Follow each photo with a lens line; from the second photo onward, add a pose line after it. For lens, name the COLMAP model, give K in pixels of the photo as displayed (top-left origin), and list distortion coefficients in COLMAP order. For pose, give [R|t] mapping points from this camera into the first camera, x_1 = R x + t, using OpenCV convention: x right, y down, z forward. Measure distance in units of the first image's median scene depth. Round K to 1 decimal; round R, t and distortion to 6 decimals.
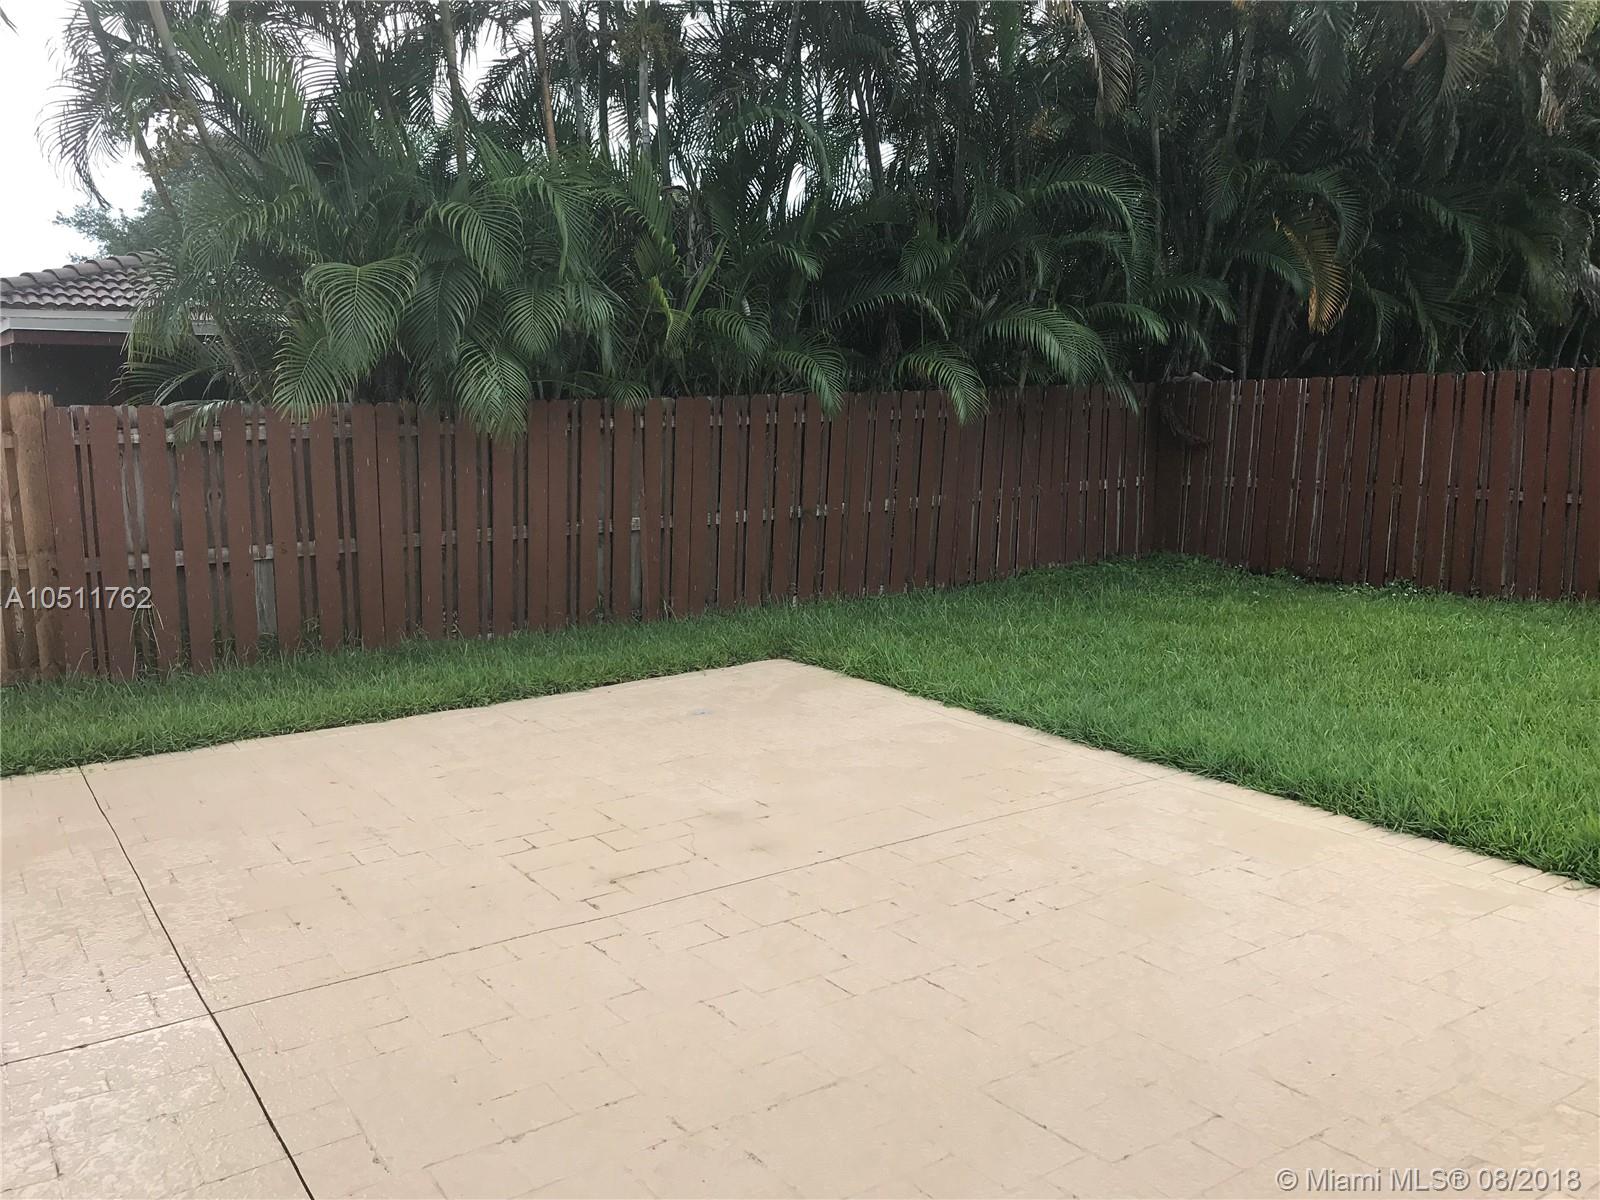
lens RADIAL K [[1317.5, 0, 796.4], [0, 1317.5, 602.8], [0, 0, 1]] dist [0.028479, -0.013700]
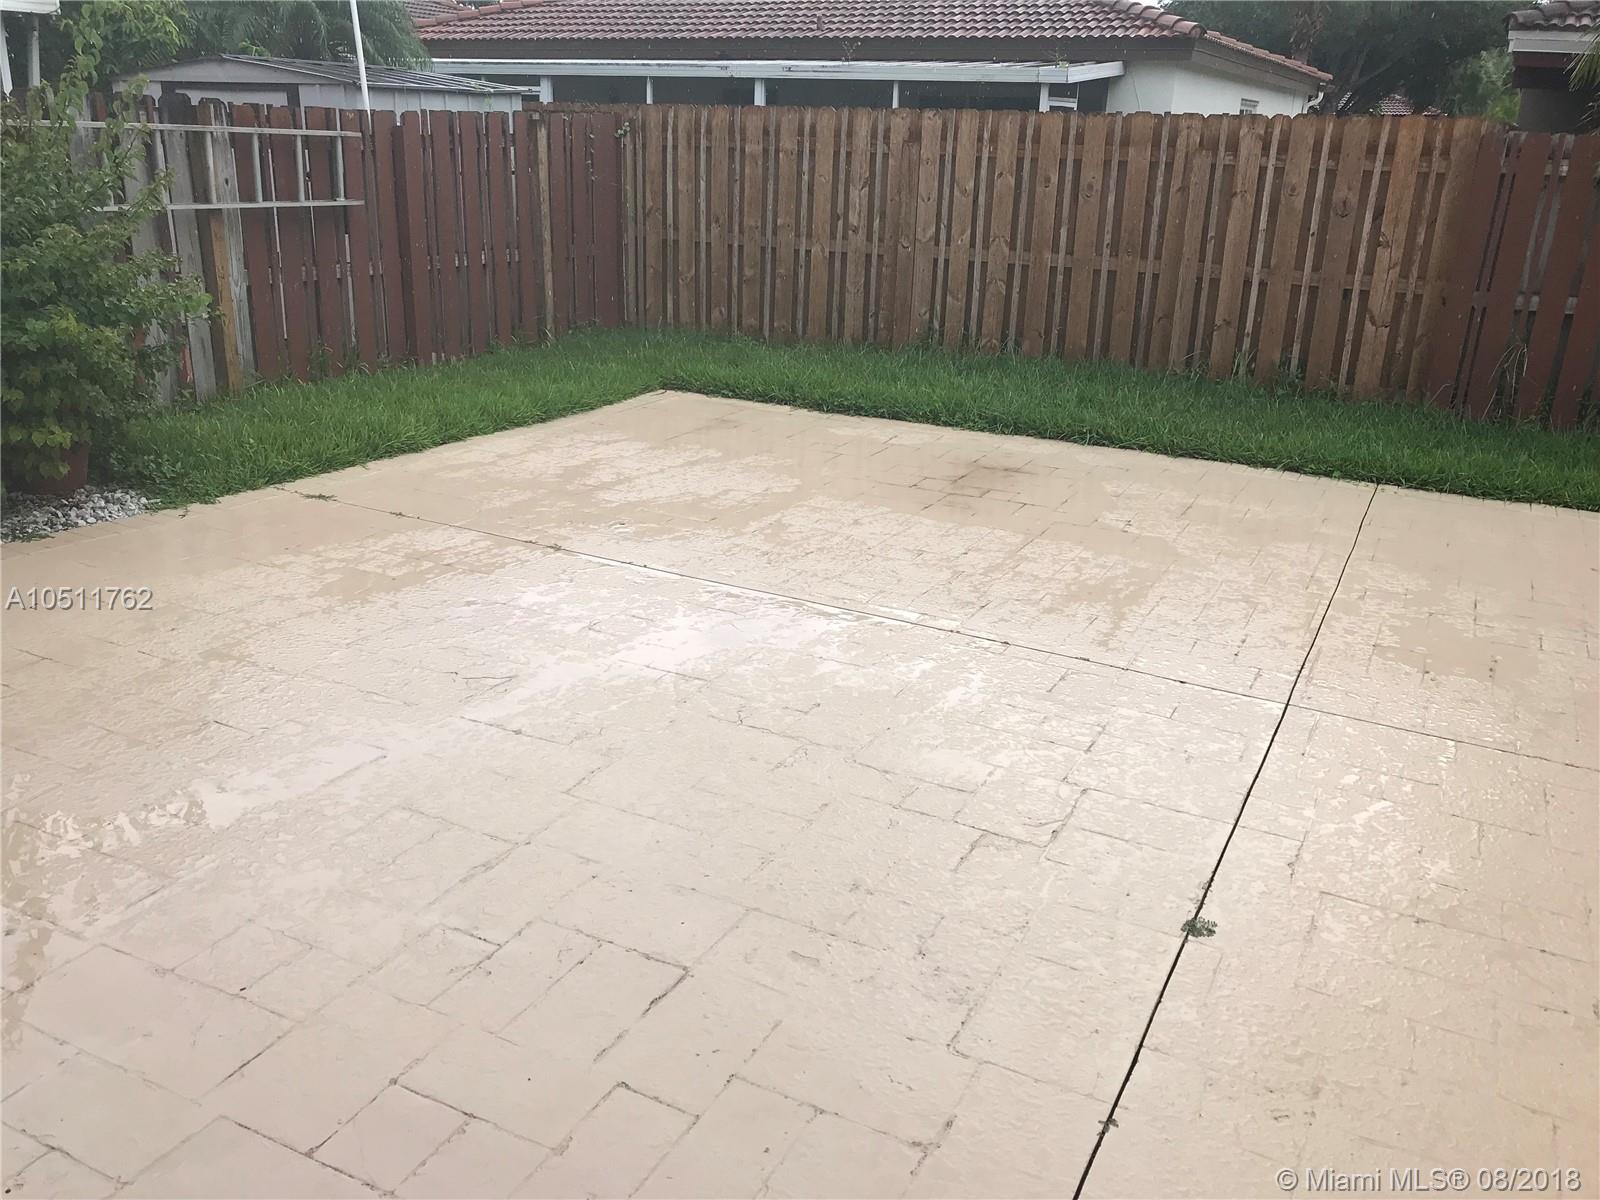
lens RADIAL K [[1317.5, 0, 795.9], [0, 1317.5, 599.5], [0, 0, 1]] dist [0.028479, -0.013700]
pose [[0.451307, 0.328455, -0.829722, 0.156253], [-0.176726, 0.944279, 0.277678, -0.001787], [0.874694, 0.021315, 0.484207, 0.075001]]
